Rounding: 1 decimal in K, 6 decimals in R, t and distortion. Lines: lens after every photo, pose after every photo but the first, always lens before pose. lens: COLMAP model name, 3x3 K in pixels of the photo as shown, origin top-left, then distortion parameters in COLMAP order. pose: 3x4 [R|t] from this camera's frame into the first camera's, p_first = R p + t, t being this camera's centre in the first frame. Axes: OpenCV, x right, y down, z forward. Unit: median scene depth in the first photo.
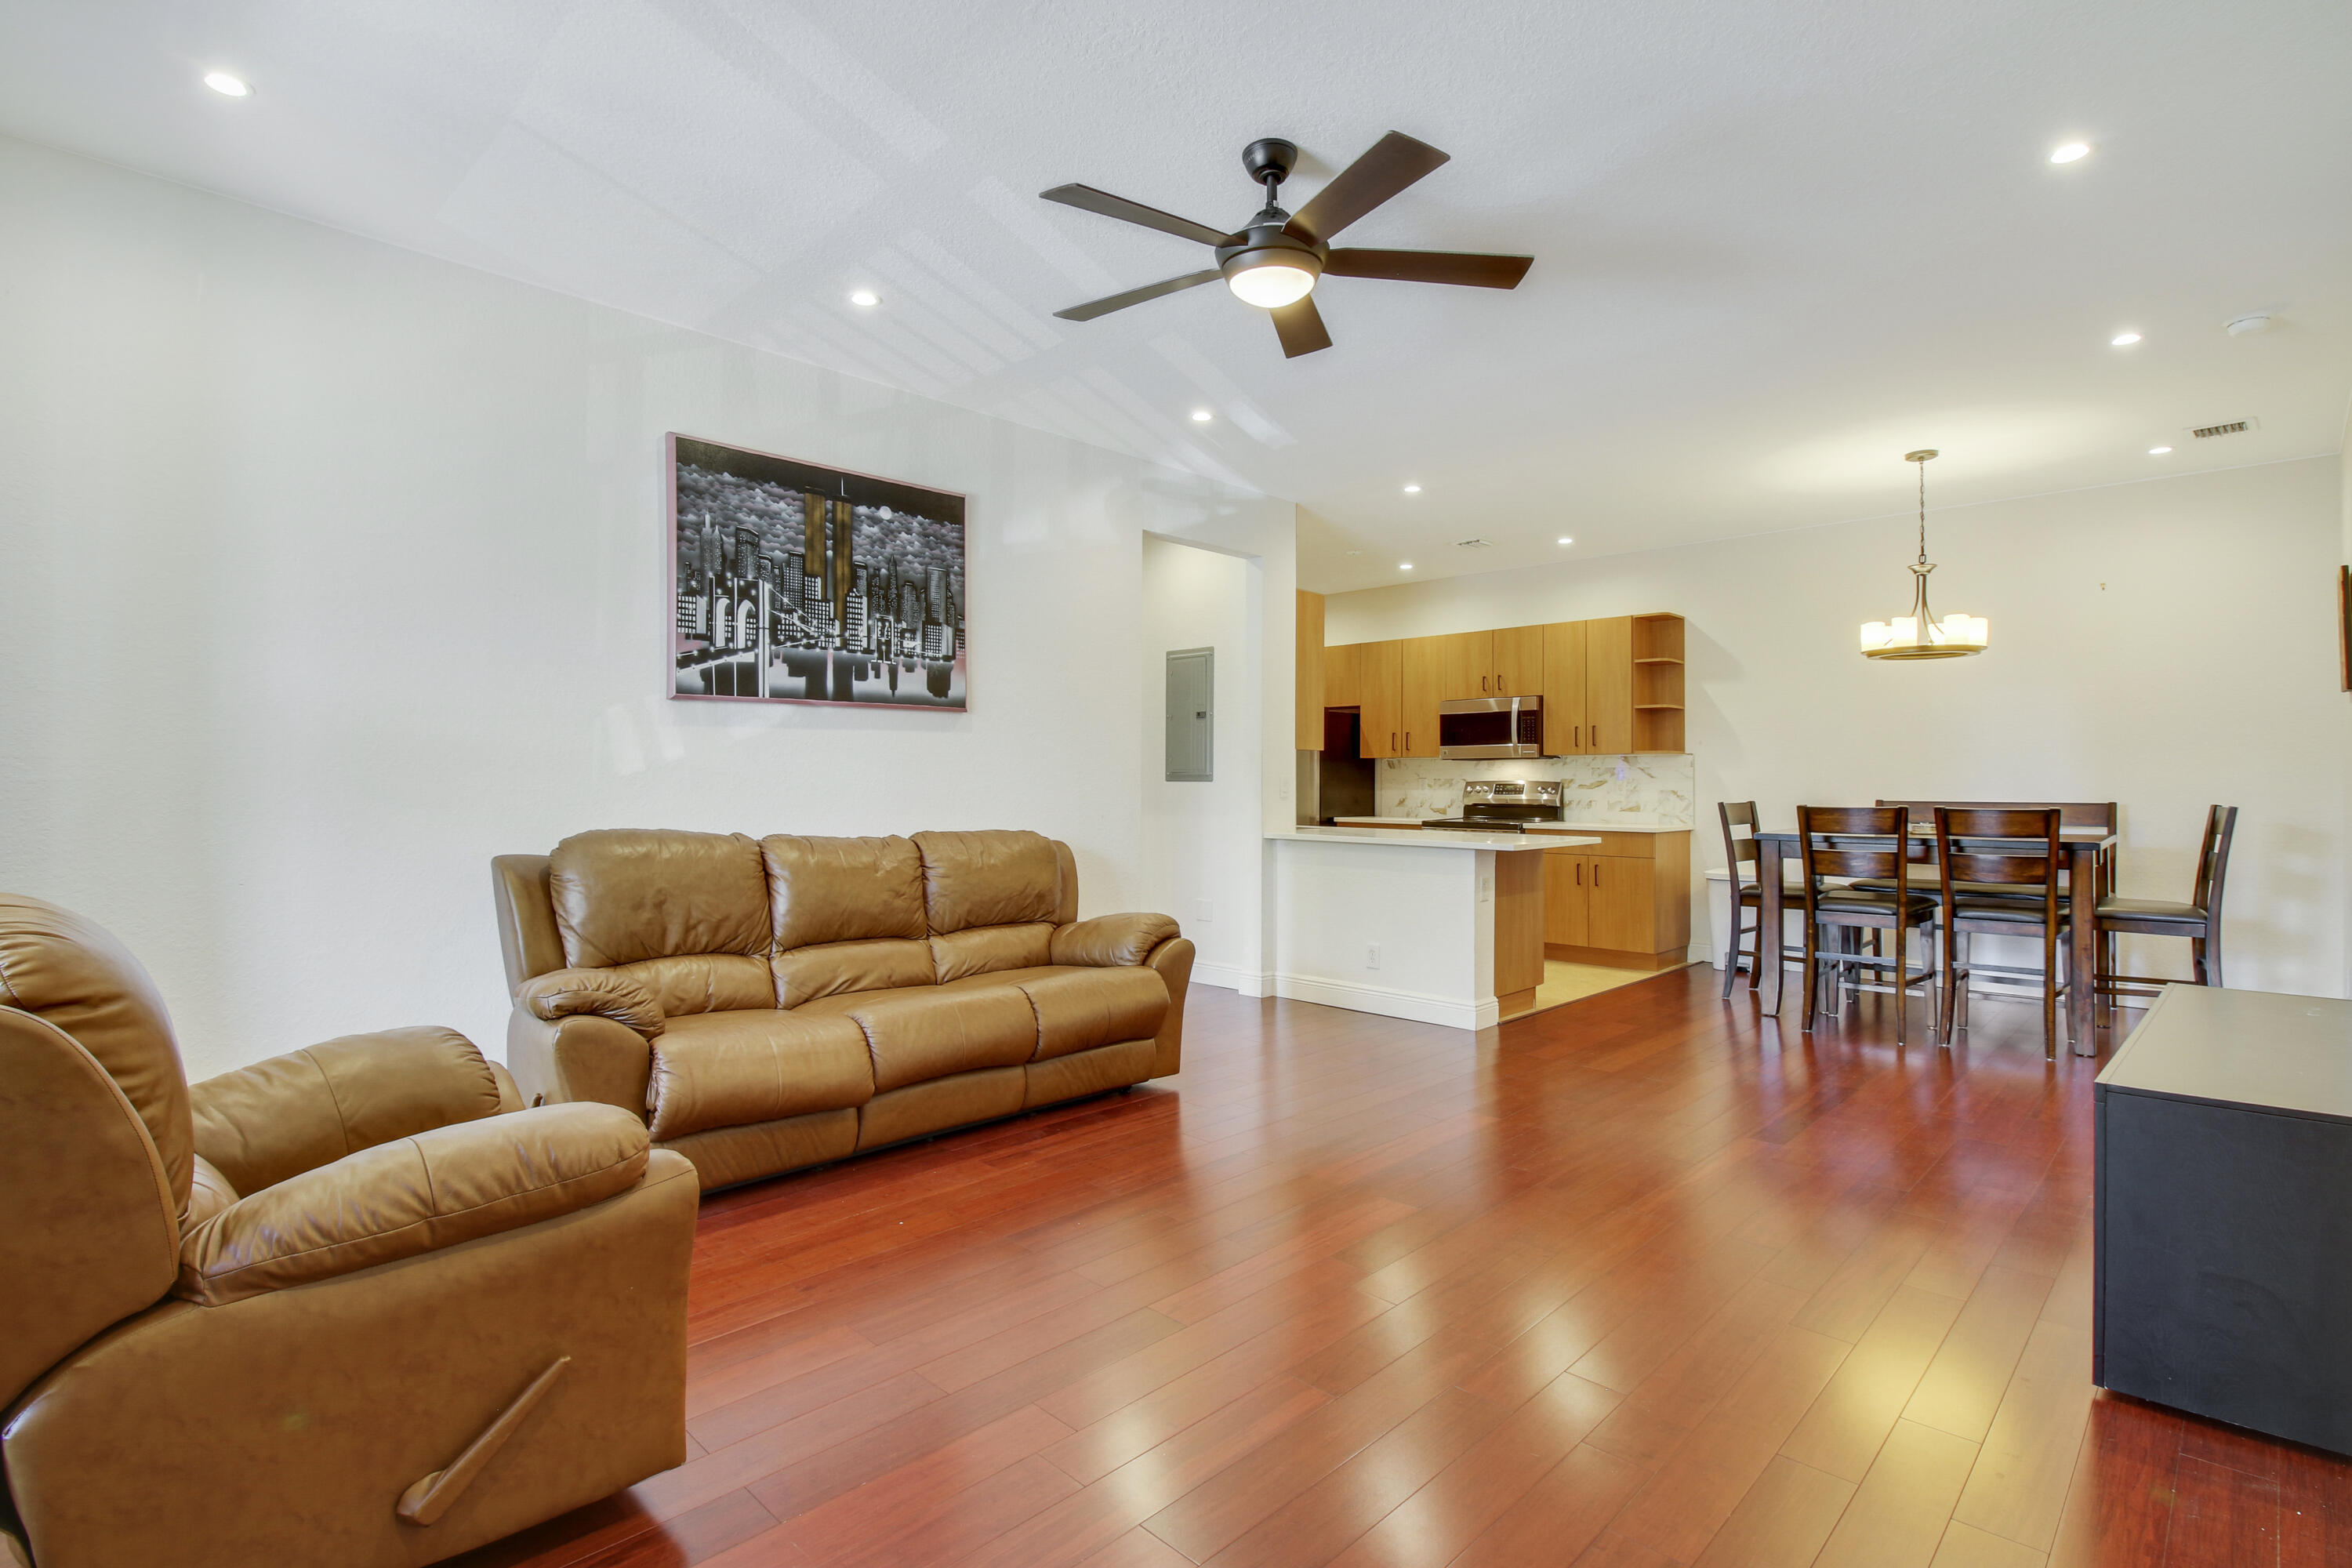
lens RADIAL K [[1132.1, 0, 1169.6], [0, 1132.1, 774.0], [0, 0, 1]] dist [0.000387, 0.000210]
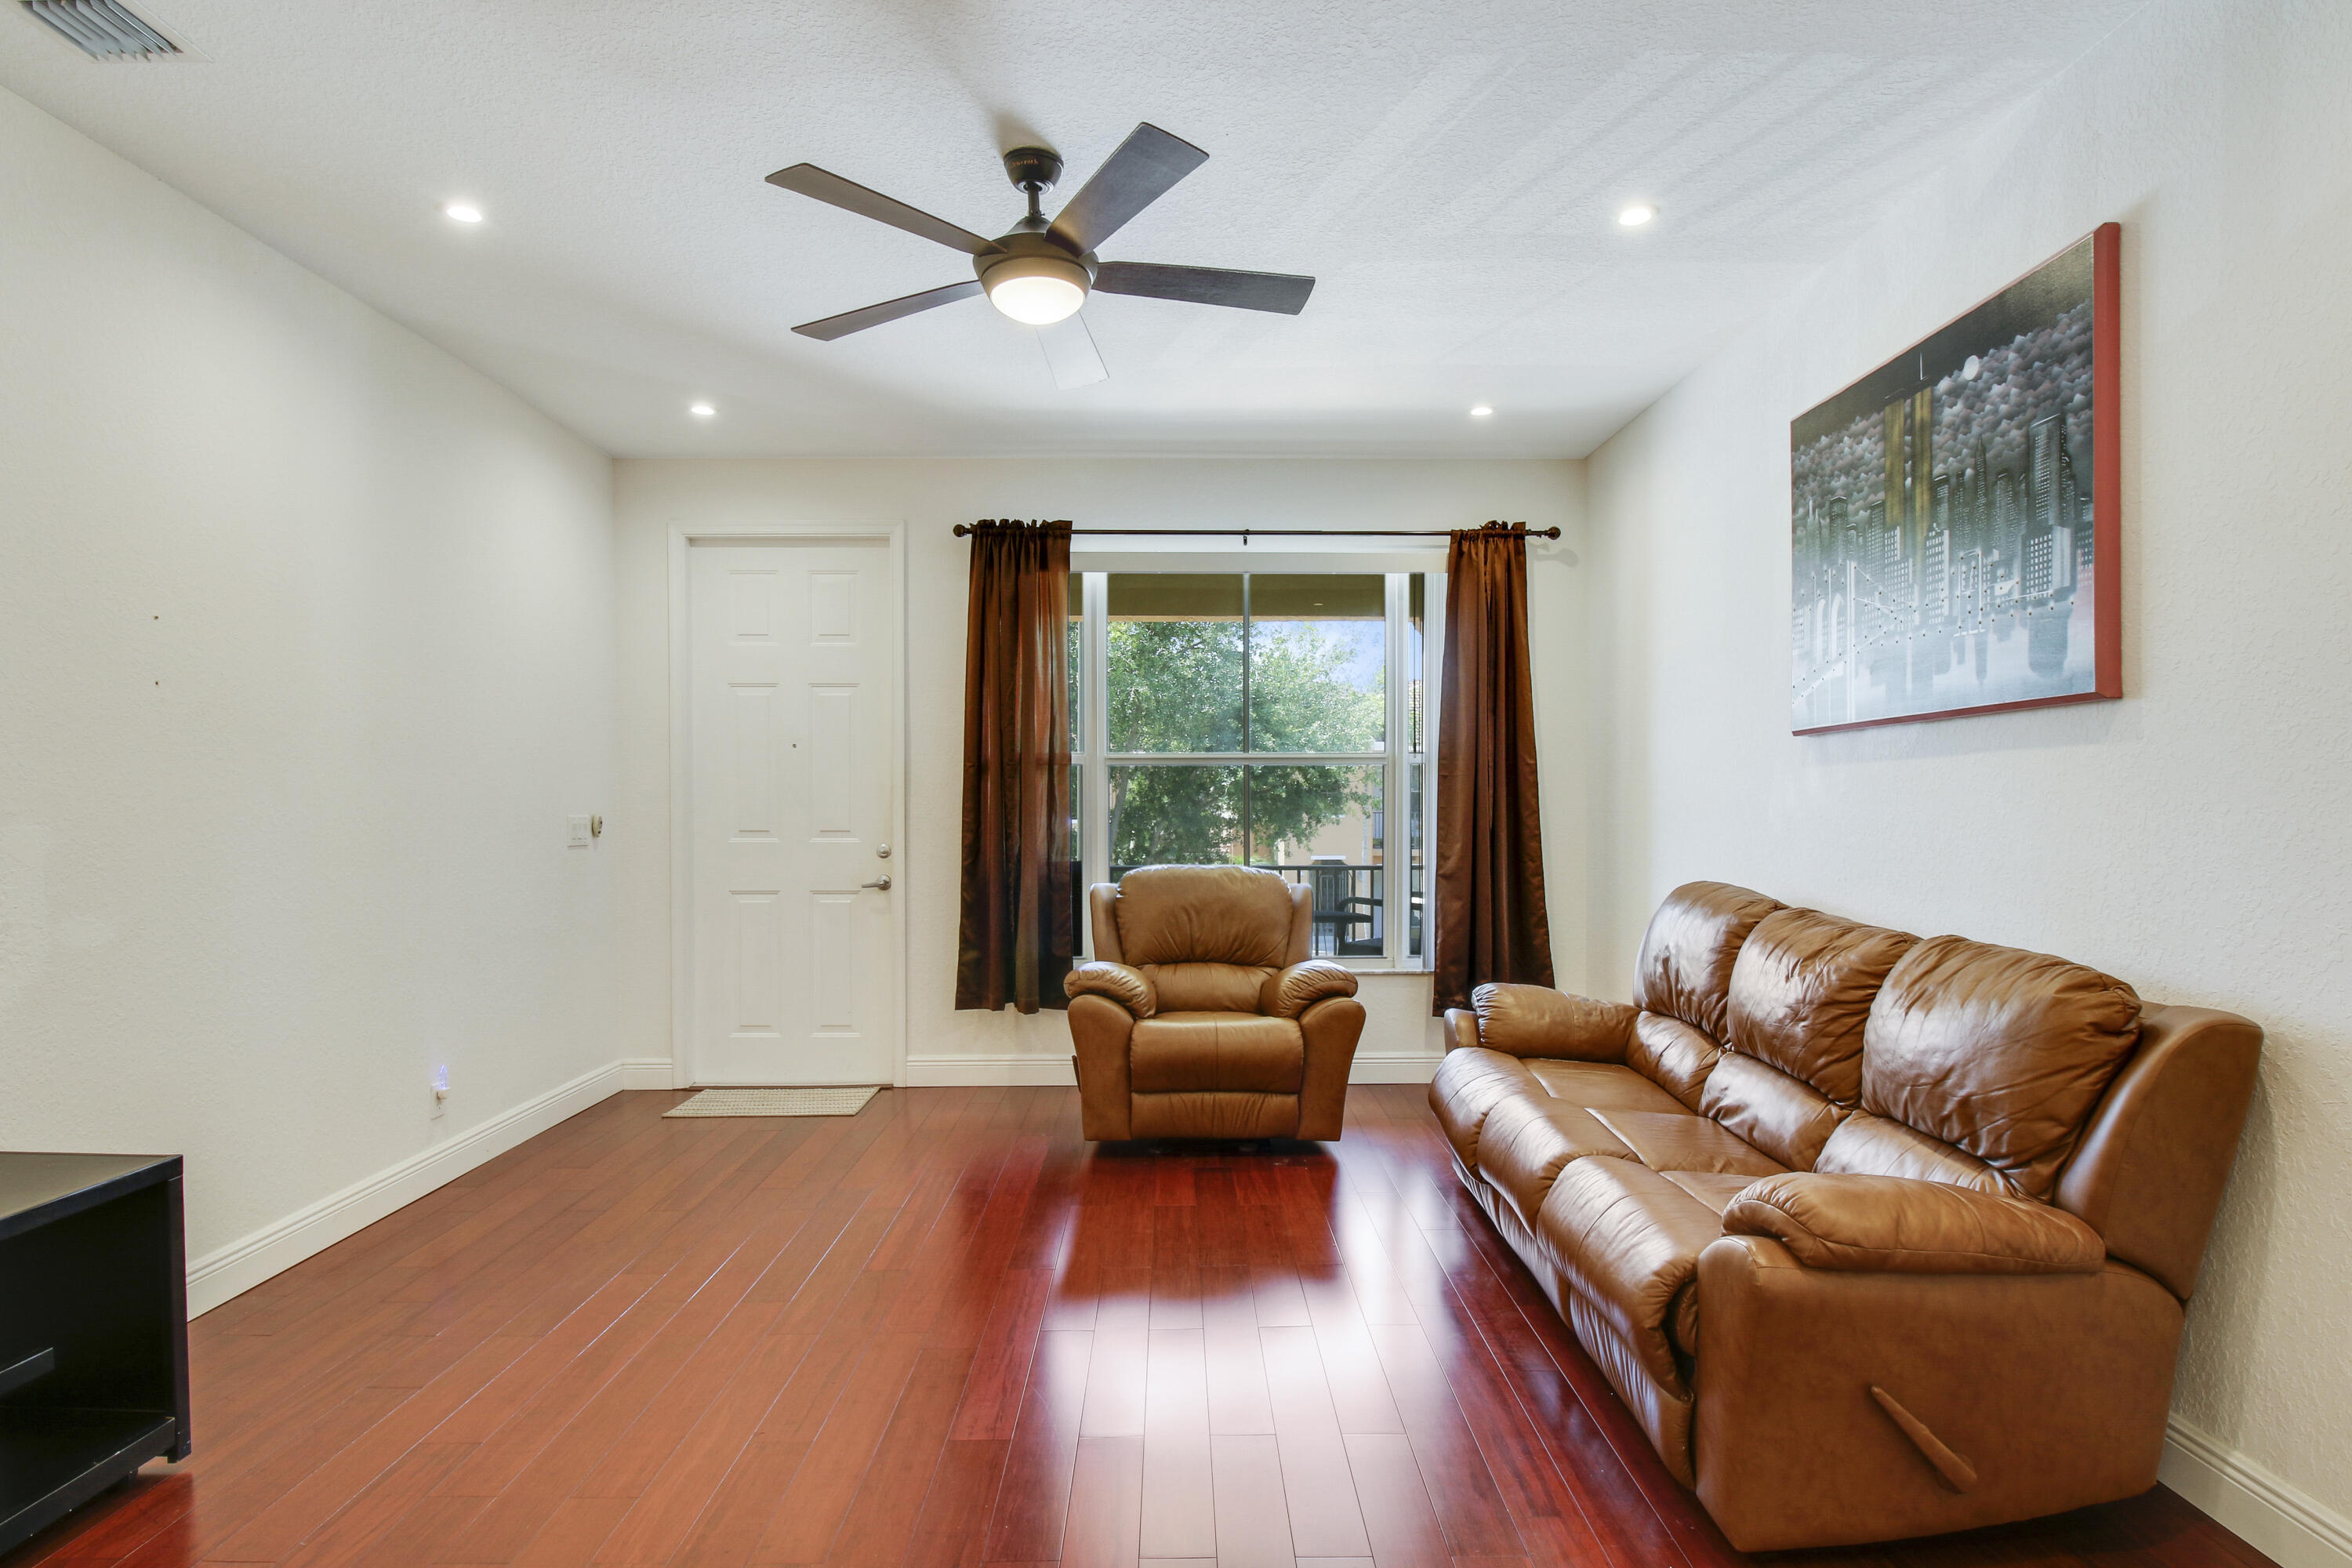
lens RADIAL K [[1132.1, 0, 1174.4], [0, 1132.1, 793.5], [0, 0, 1]] dist [0.000387, 0.000210]
pose [[-0.700574, 0.001429, -0.713578, 0.424009], [0.007191, 0.999961, -0.005058, -0.017986], [0.713544, -0.008675, -0.700557, 1.092626]]
